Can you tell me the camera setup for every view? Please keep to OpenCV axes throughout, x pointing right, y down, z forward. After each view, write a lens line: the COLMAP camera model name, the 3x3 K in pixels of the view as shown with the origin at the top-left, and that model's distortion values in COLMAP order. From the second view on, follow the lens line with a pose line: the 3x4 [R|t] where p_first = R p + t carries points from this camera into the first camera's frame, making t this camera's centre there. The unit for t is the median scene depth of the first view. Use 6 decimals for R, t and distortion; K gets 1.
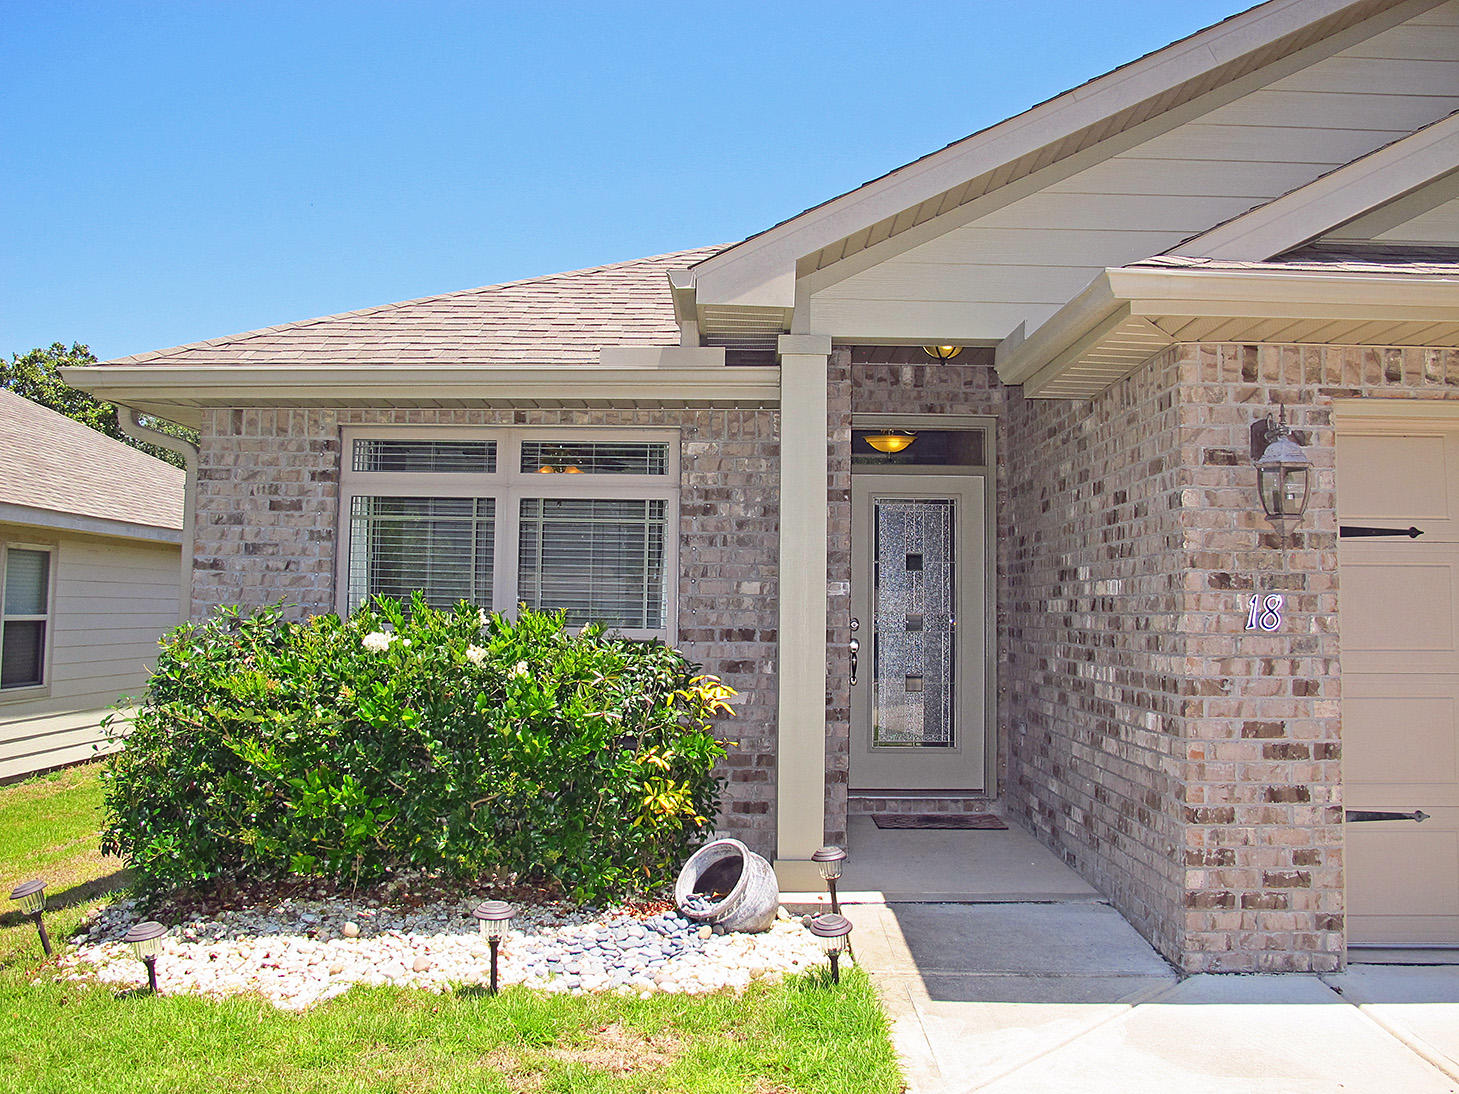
lens RADIAL K [[1224.7, 0, 725.8], [0, 1224.7, 505.6], [0, 0, 1]] dist [-0.149868, 0.115980]
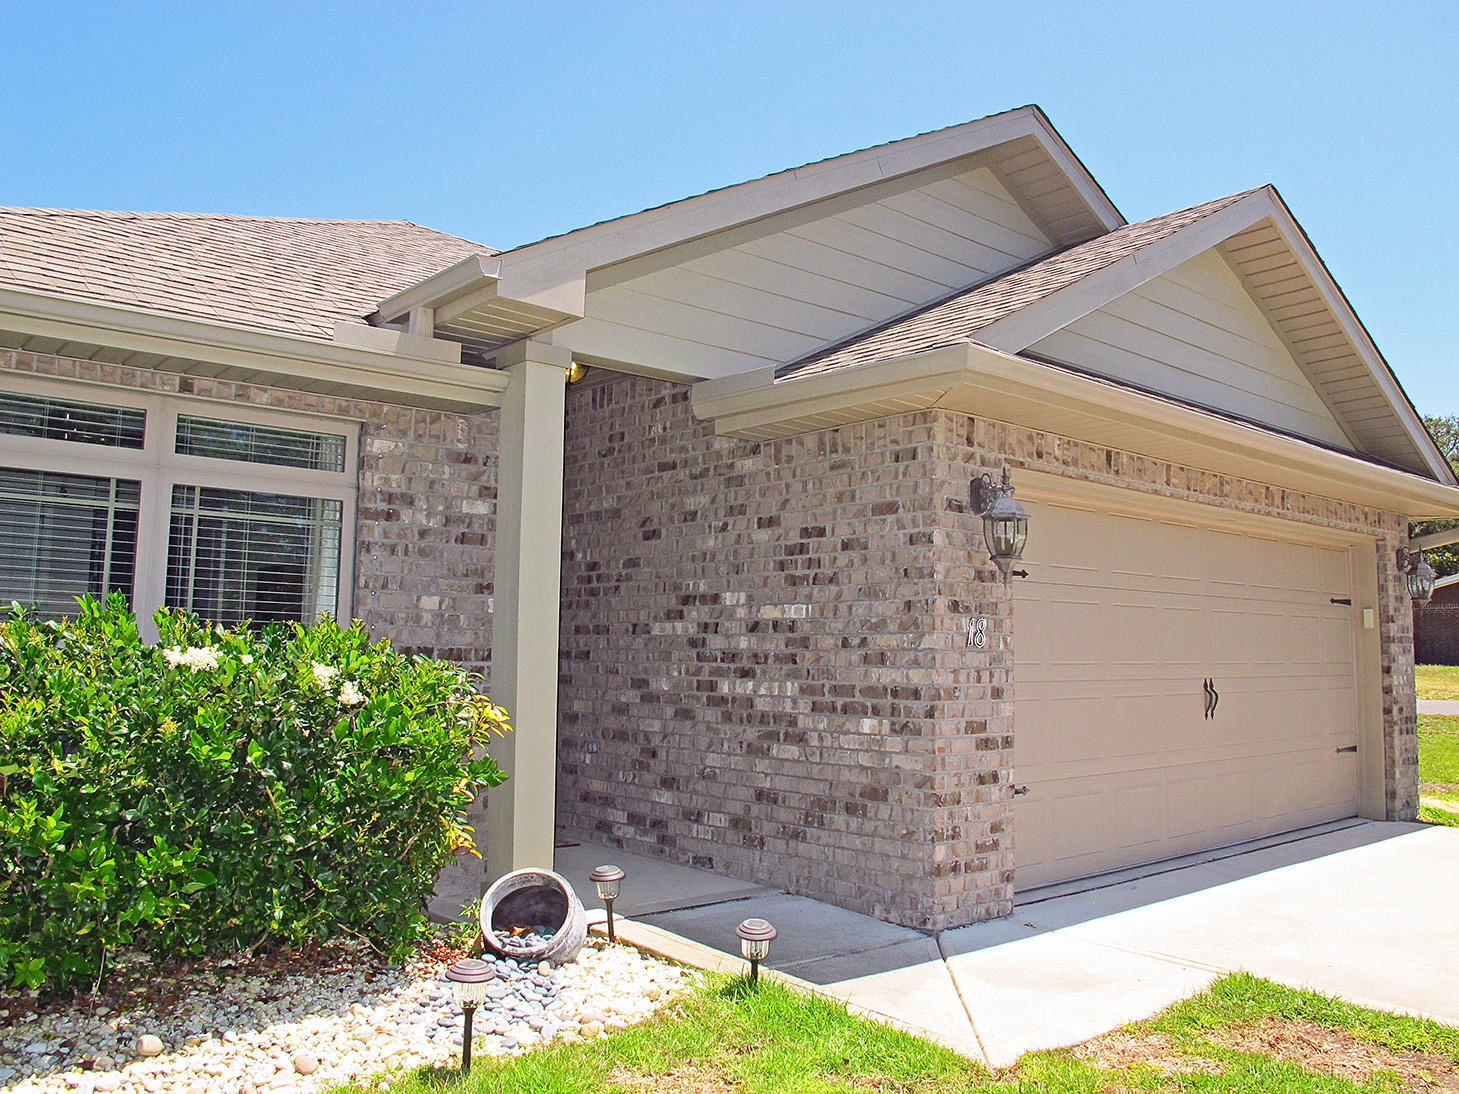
lens RADIAL K [[1224.7, 0, 725.8], [0, 1224.7, 505.6], [0, 0, 1]] dist [-0.149868, 0.115980]
pose [[0.744364, 0.078351, 0.663162, -0.520317], [-0.060568, 0.996921, -0.049799, 0.031765], [-0.665022, -0.003098, 0.746818, 0.198737]]
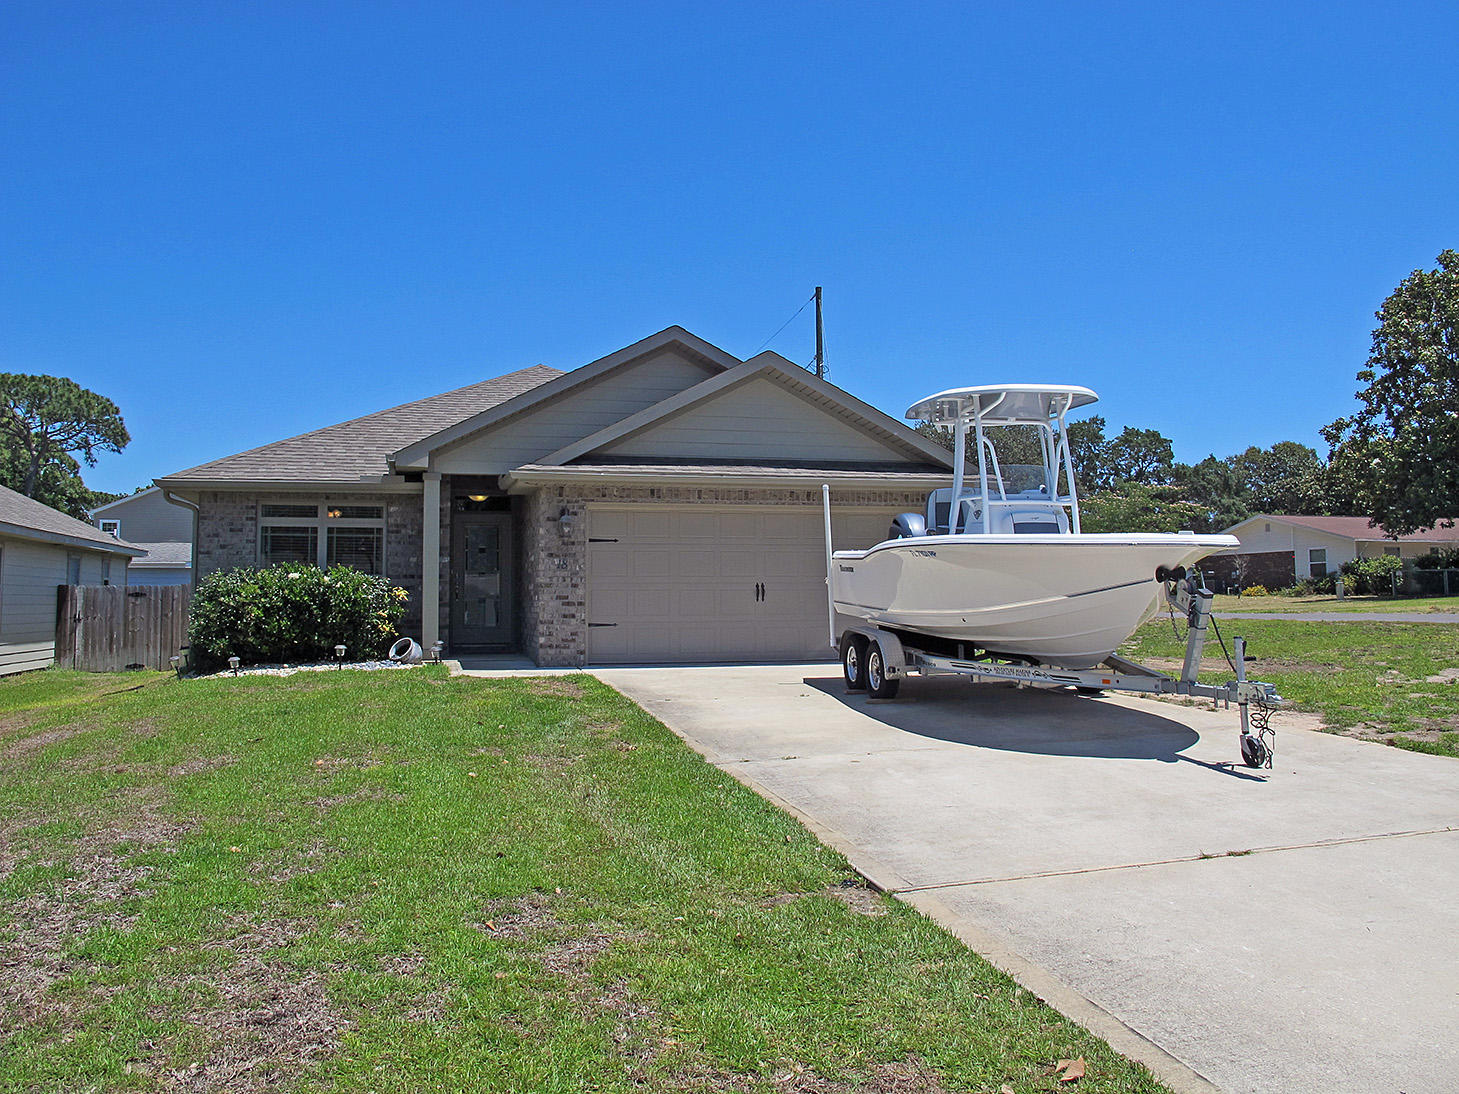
lens RADIAL K [[1224.7, 0, 725.8], [0, 1224.7, 505.6], [0, 0, 1]] dist [-0.149868, 0.115980]
pose [[0.965448, 0.002494, 0.260584, -0.015913], [-0.004244, 0.999972, 0.006152, -0.091697], [-0.260562, -0.007046, 0.965432, -2.240075]]
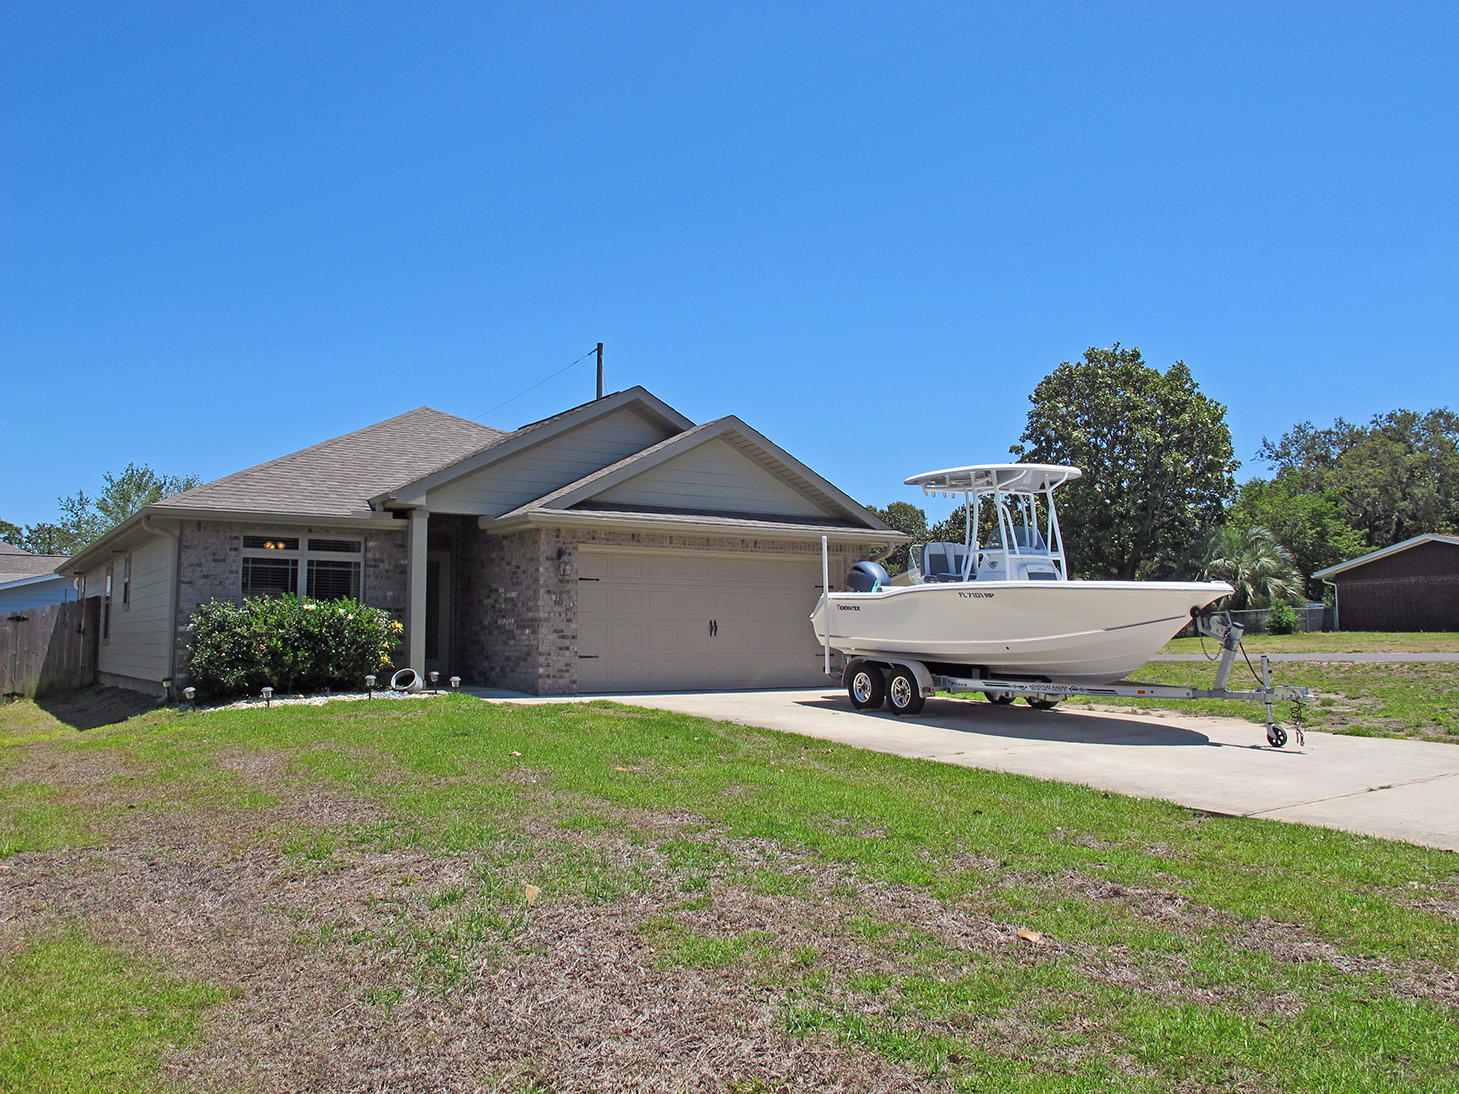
lens RADIAL K [[1224.7, 0, 725.8], [0, 1224.7, 505.6], [0, 0, 1]] dist [-0.149868, 0.115980]
pose [[0.828656, 0.049218, 0.557590, -1.118797], [-0.034487, 0.998724, -0.036904, -0.074608], [-0.558695, 0.011351, 0.829296, -2.186483]]
